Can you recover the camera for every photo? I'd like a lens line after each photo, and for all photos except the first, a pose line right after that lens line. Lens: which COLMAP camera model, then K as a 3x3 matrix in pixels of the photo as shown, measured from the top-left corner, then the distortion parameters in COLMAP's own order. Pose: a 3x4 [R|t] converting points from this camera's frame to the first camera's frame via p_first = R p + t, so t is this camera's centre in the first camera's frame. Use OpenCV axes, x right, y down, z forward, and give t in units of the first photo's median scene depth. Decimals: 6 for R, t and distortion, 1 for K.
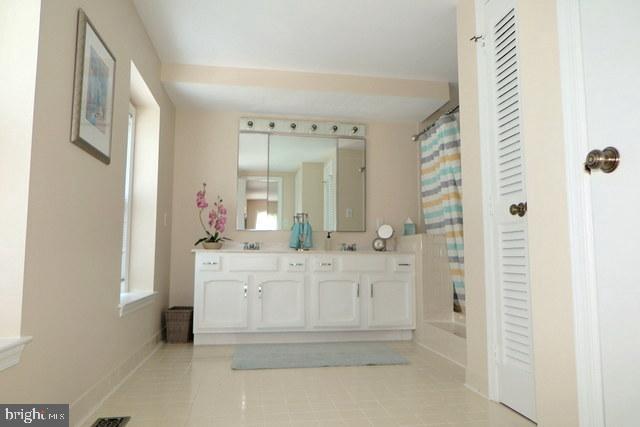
lens RADIAL K [[441.3, 0, 321.1], [0, 441.3, 213.7], [0, 0, 1]] dist [-0.005665, 0.005281]
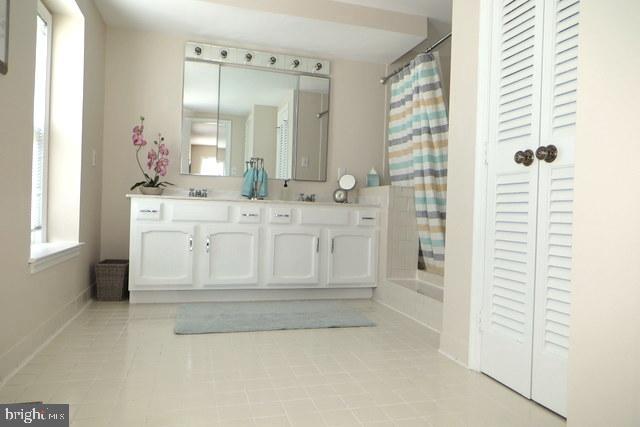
lens RADIAL K [[441.3, 0, 321.1], [0, 441.3, 213.7], [0, 0, 1]] dist [-0.005665, 0.005281]
pose [[0.991935, 0.027243, 0.123786, -0.023137], [-0.040345, 0.993696, 0.104599, 0.013202], [-0.120156, -0.108749, 0.986781, 0.102254]]
